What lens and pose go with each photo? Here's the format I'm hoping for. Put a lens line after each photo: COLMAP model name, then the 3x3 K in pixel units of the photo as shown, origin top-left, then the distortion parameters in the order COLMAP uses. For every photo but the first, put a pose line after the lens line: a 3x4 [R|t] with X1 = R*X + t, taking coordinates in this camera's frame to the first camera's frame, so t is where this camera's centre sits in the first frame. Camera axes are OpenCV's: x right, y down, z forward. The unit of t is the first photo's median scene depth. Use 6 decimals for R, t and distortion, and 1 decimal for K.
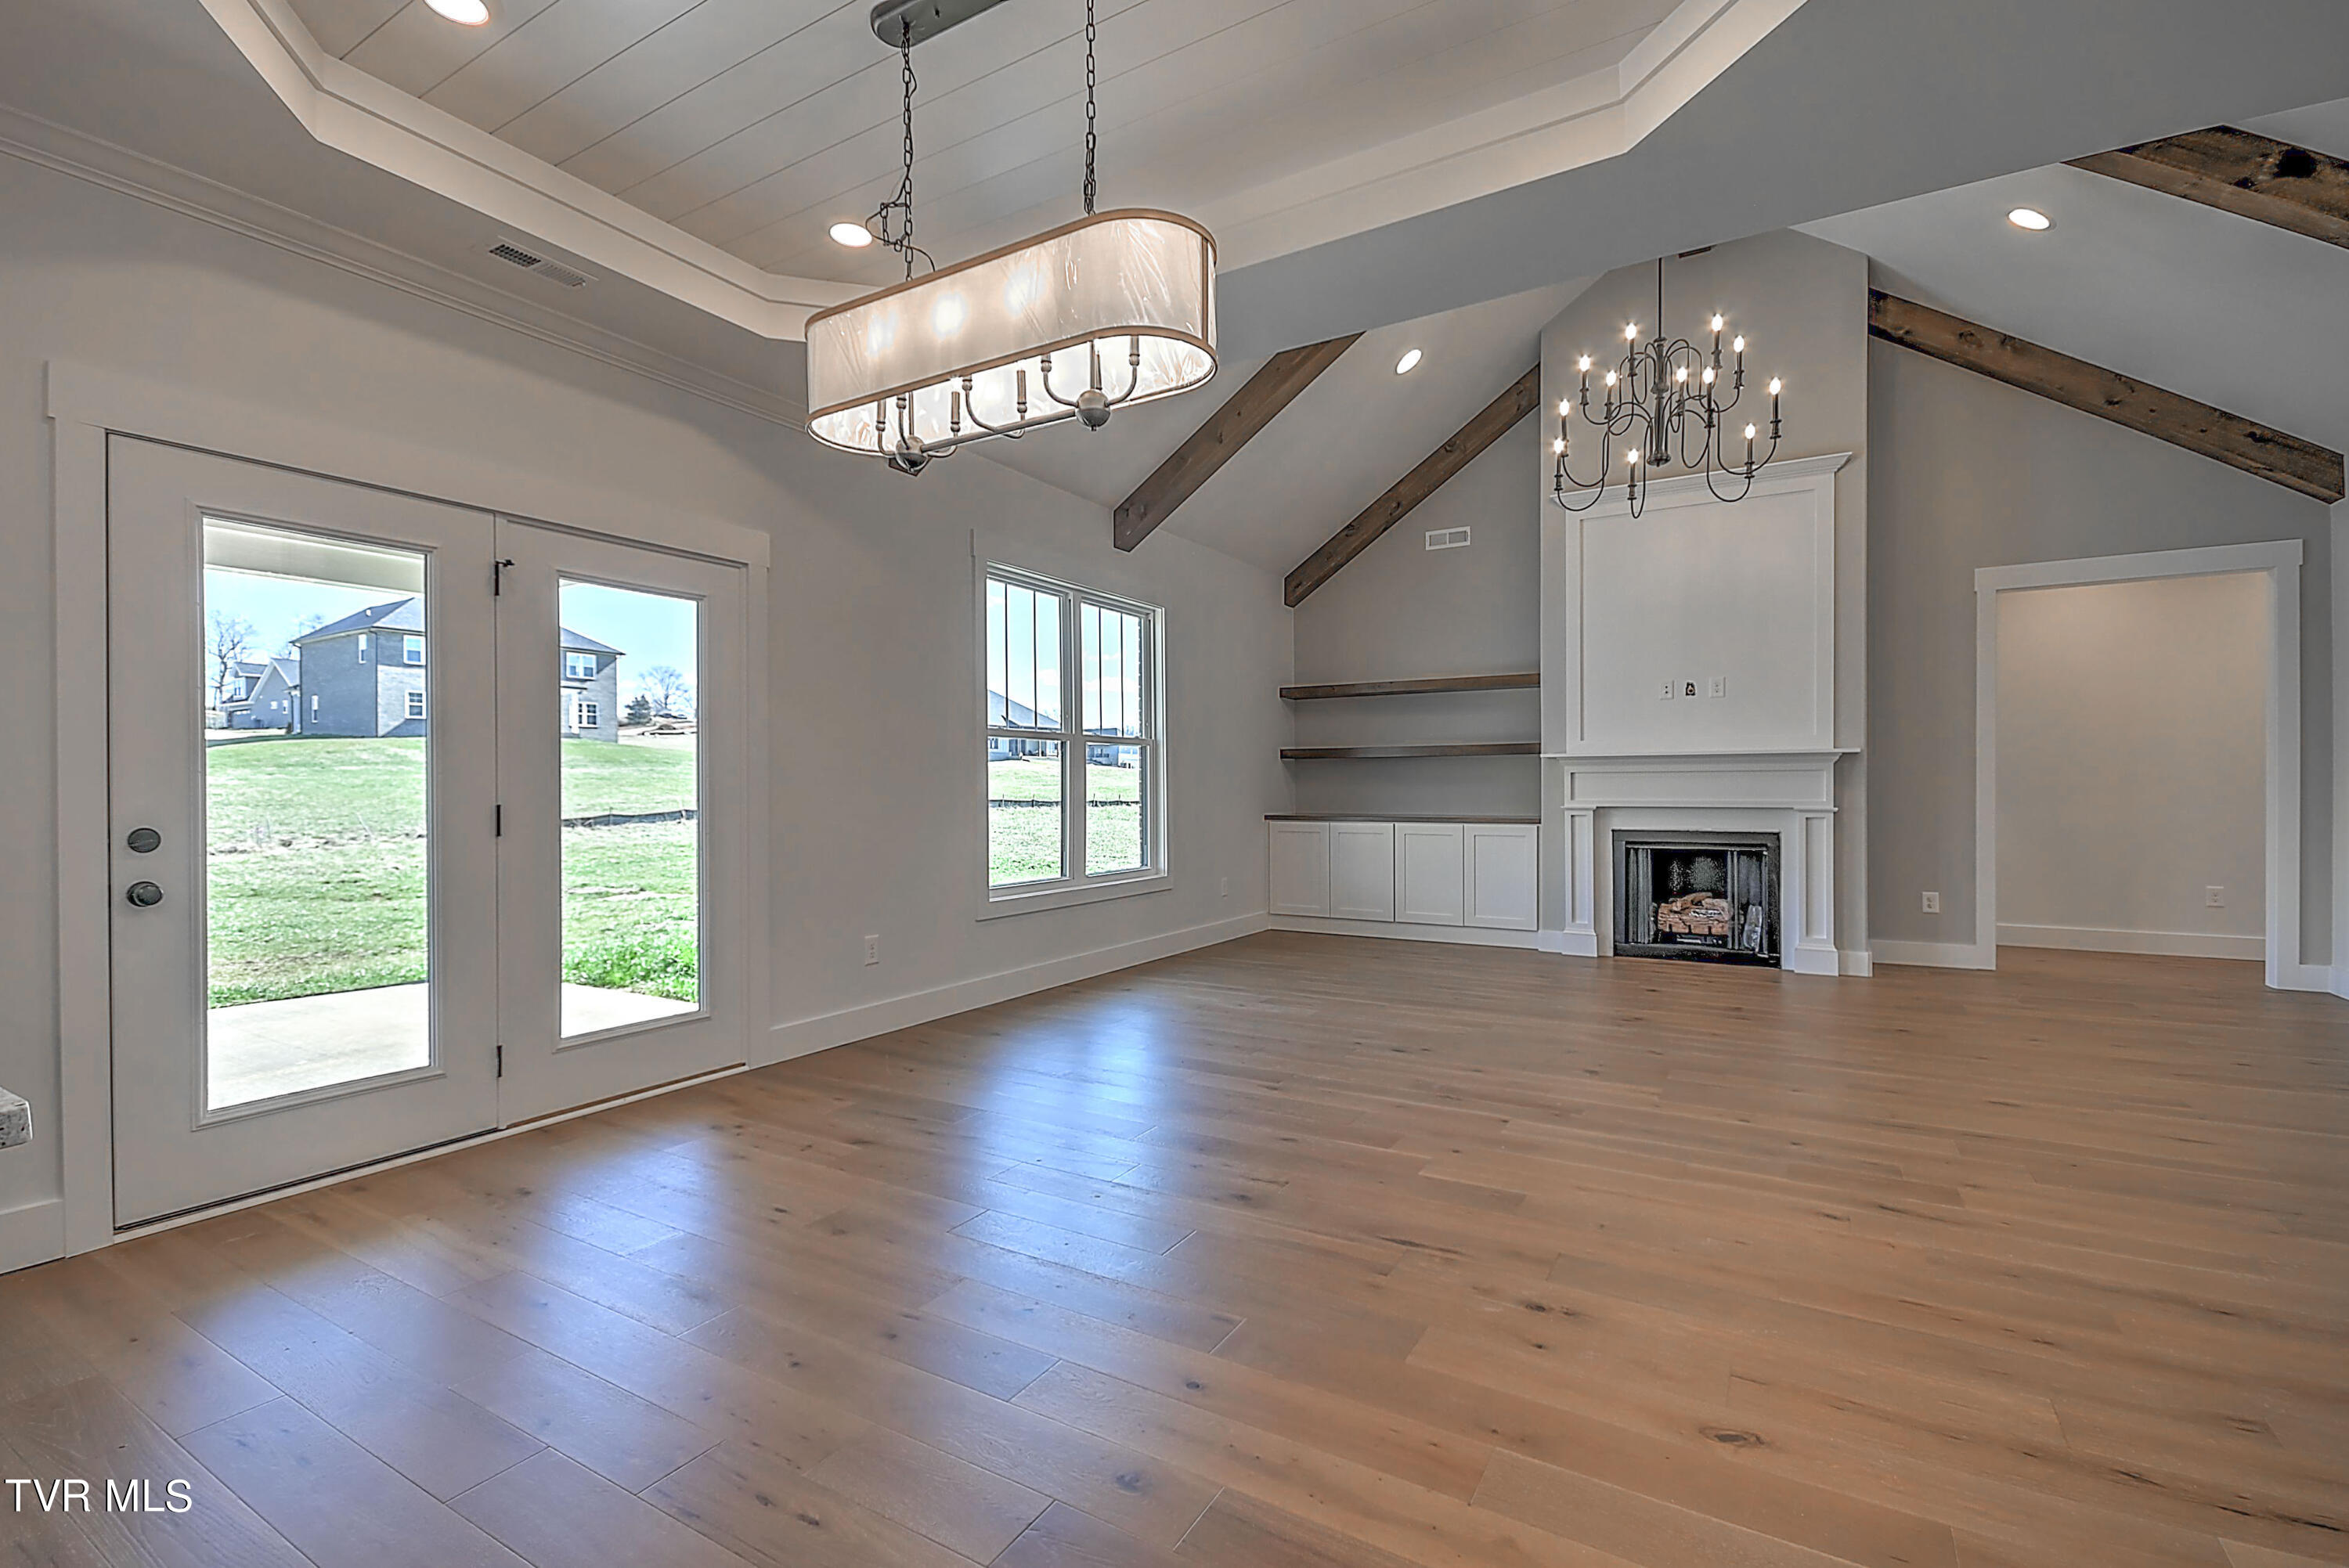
lens RADIAL K [[1031.9, 0, 1164.3], [0, 1031.9, 794.5], [0, 0, 1]] dist [0.013319, -0.004548]
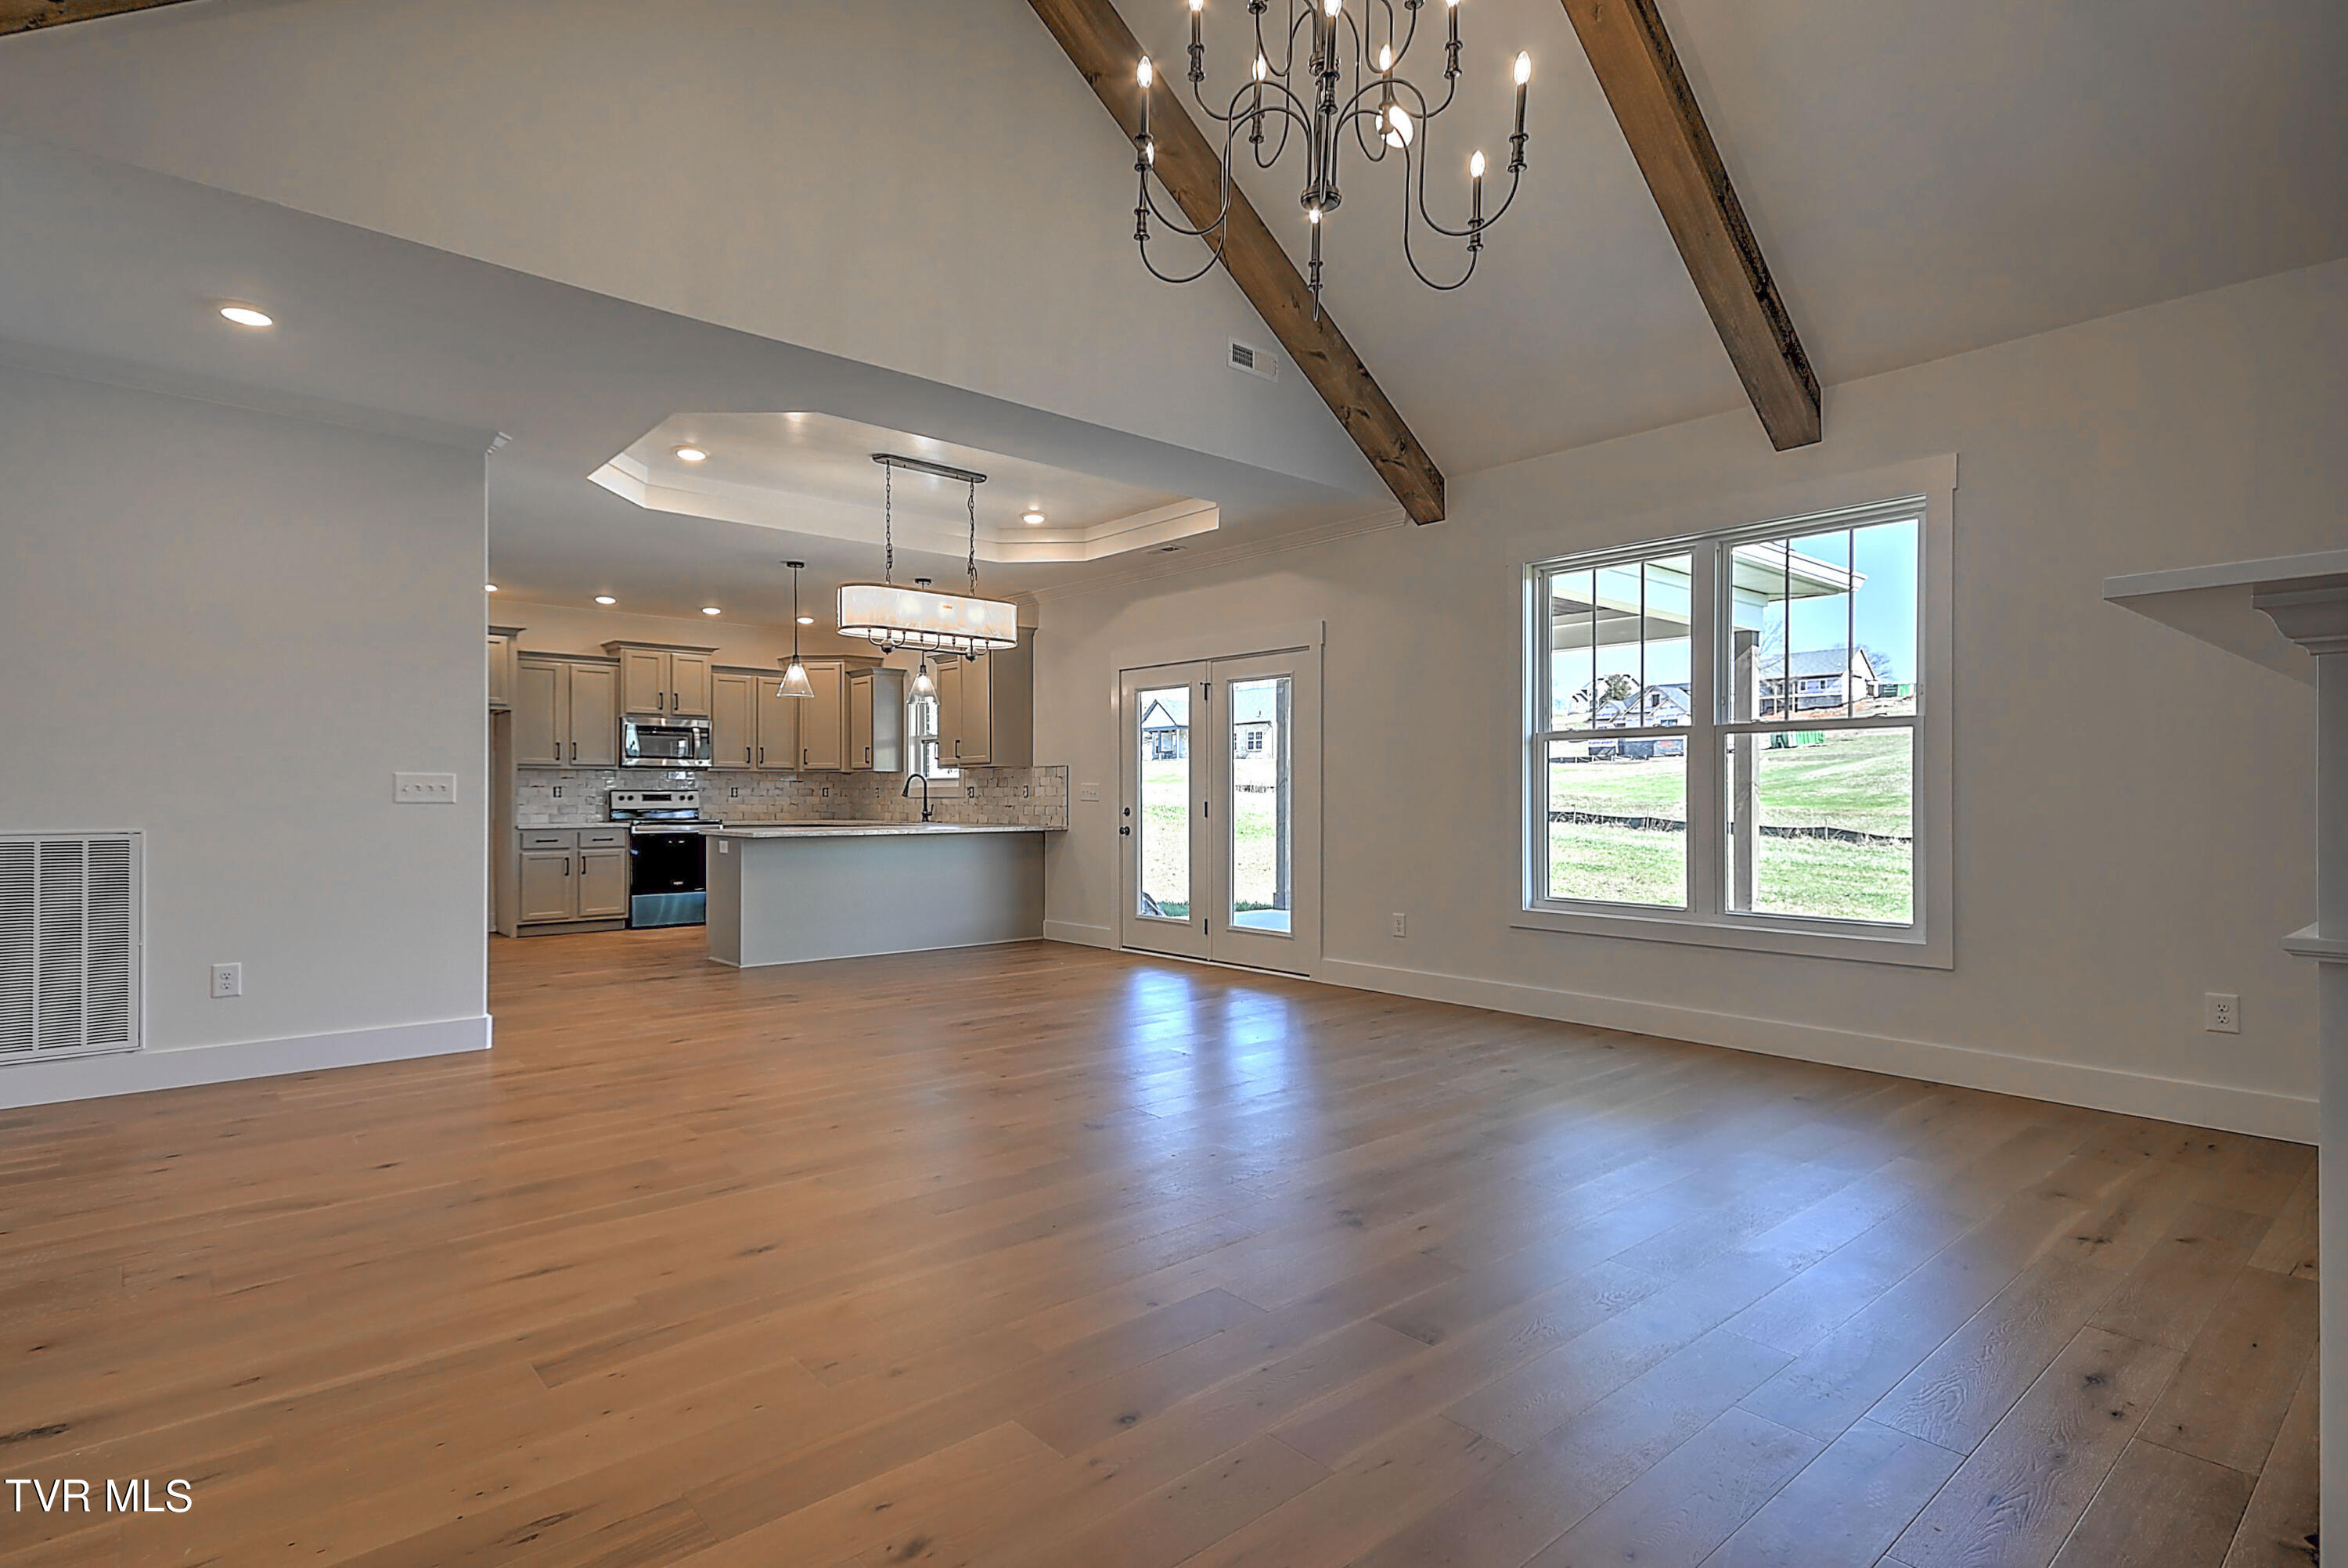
lens RADIAL K [[1174.3, 0, 1165.5], [0, 1174.3, 790.0], [0, 0, 1]] dist [0.017885, 0.006286]
pose [[-0.301633, 0.000322, -0.953424, 0.929966], [-0.005005, 0.999986, 0.001922, -0.009972], [0.953411, 0.005351, -0.301627, 0.943108]]
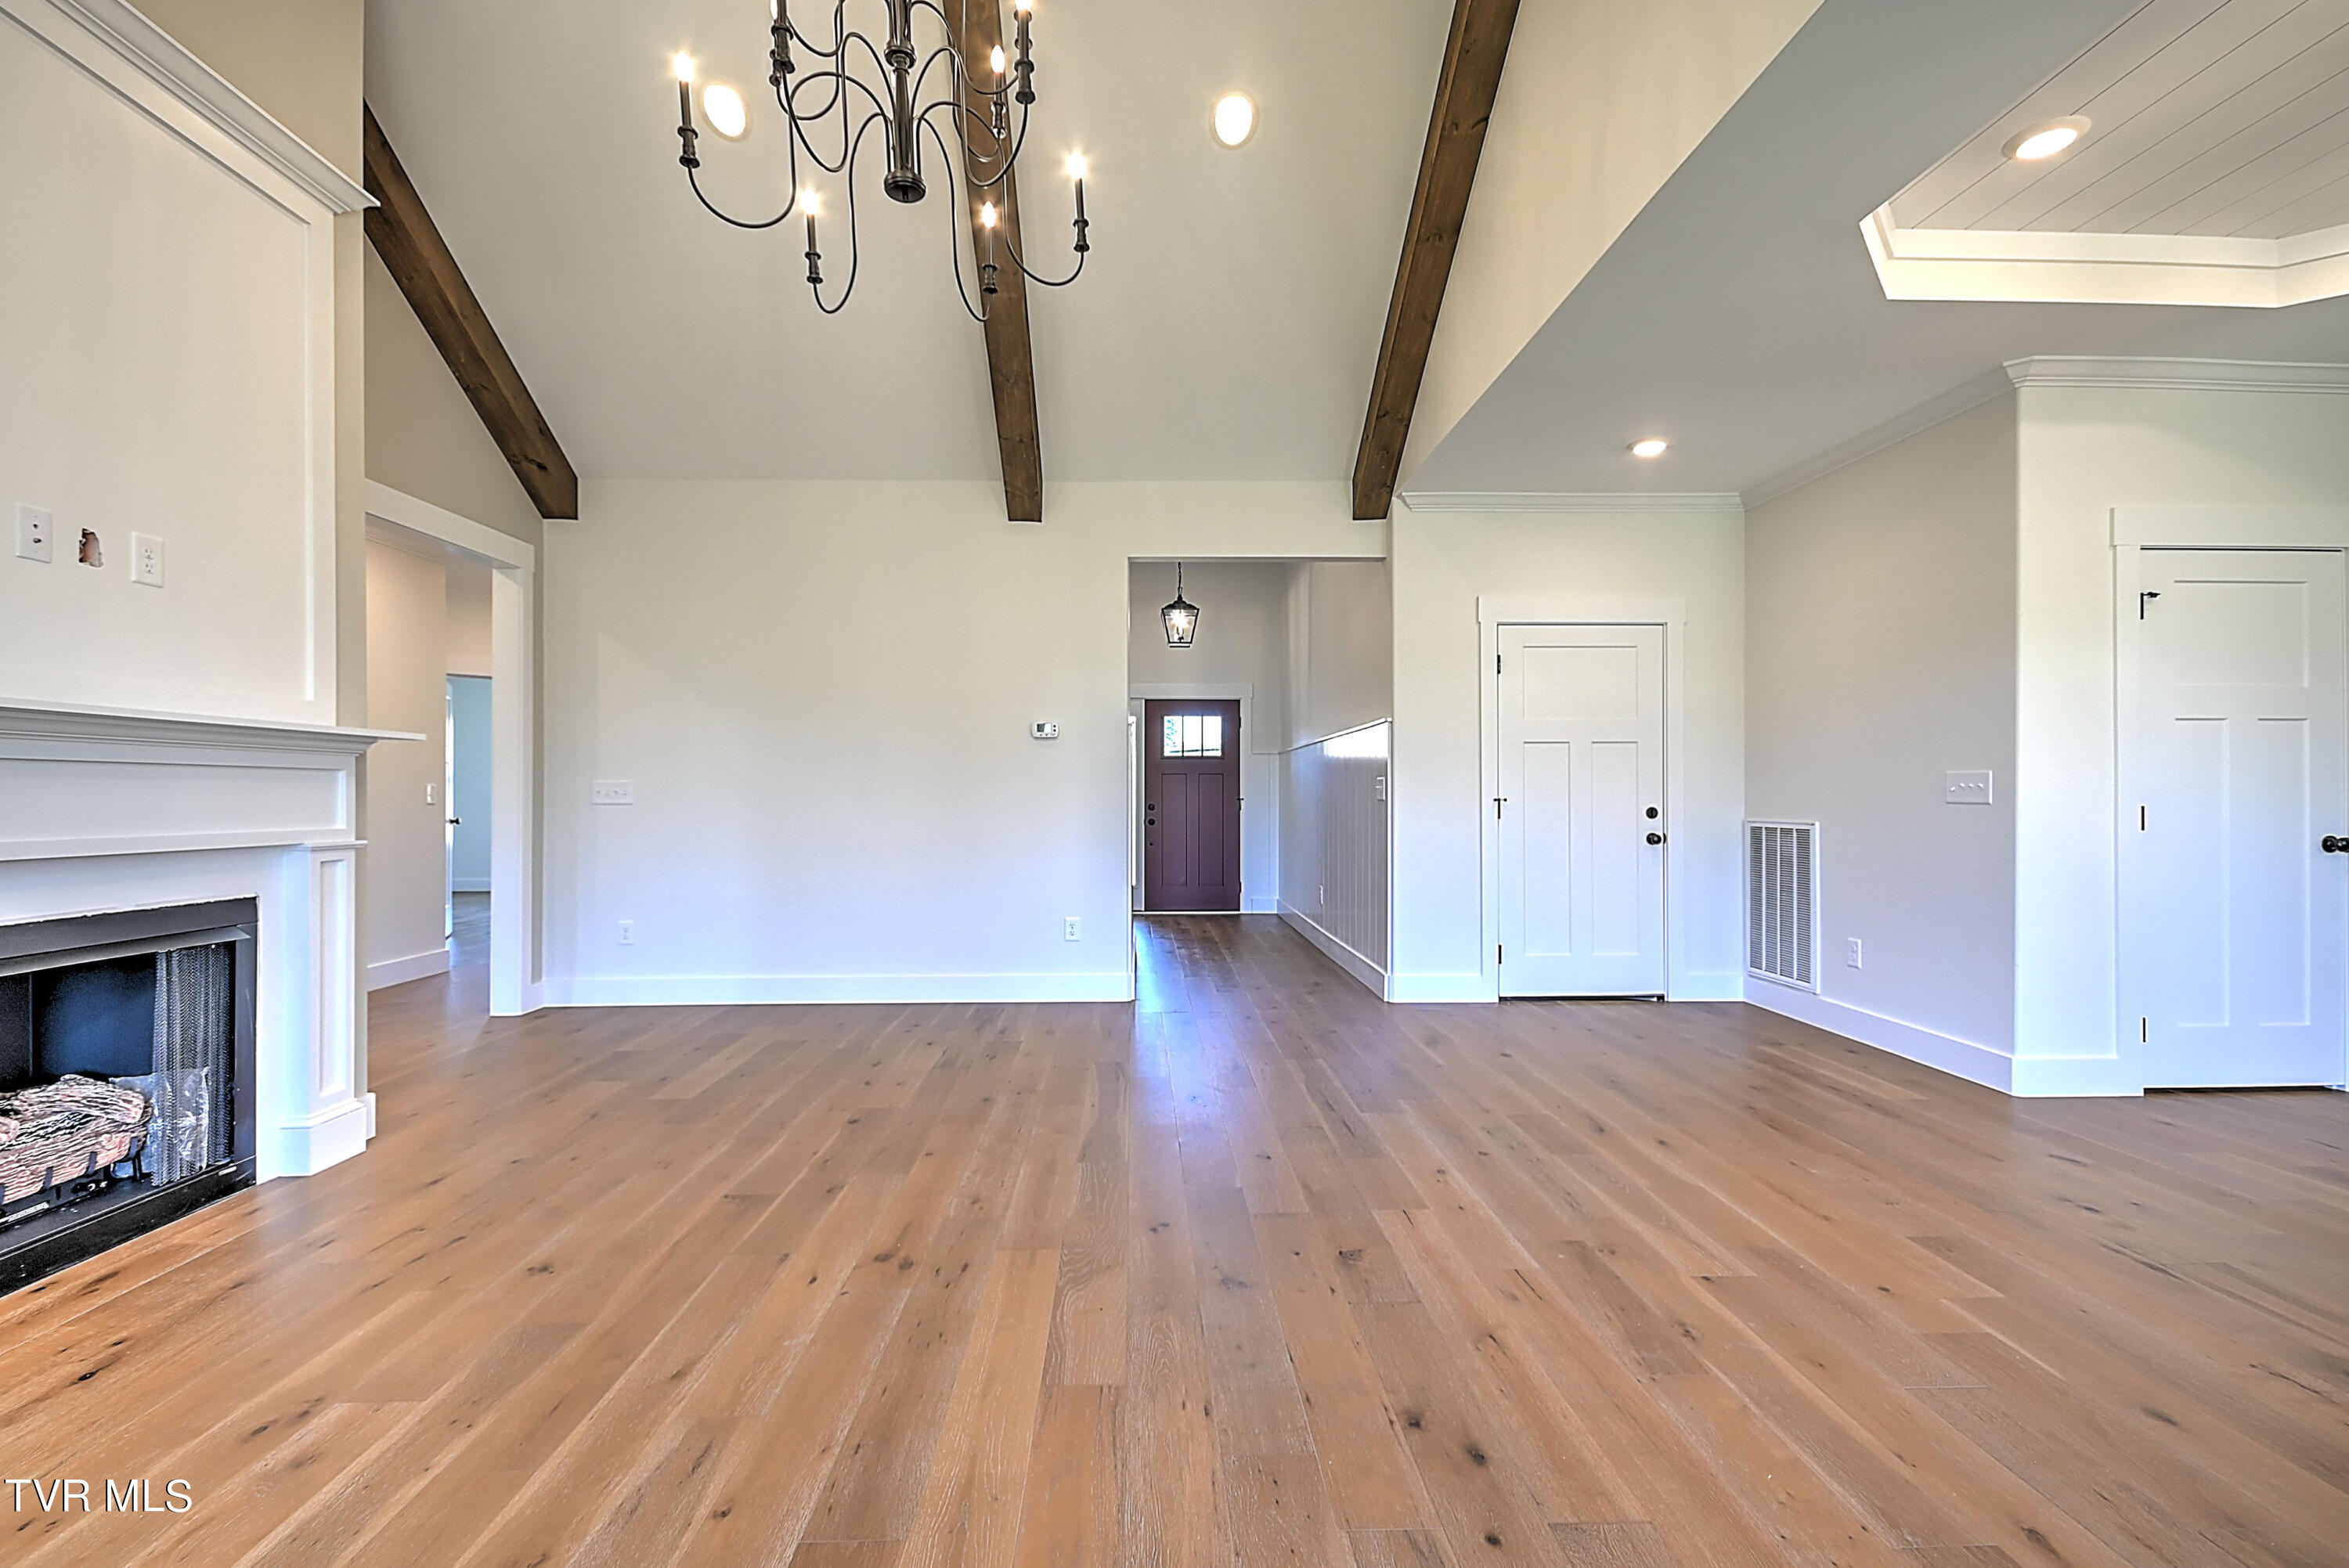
lens RADIAL K [[1031.9, 0, 1160.8], [0, 1031.9, 790.4], [0, 0, 1]] dist [0.013319, -0.004548]
pose [[-0.545442, 0.008257, 0.838108, -0.034645], [0.009357, 0.999949, -0.003762, -0.007467], [-0.838097, 0.005790, -0.545491, 1.003057]]
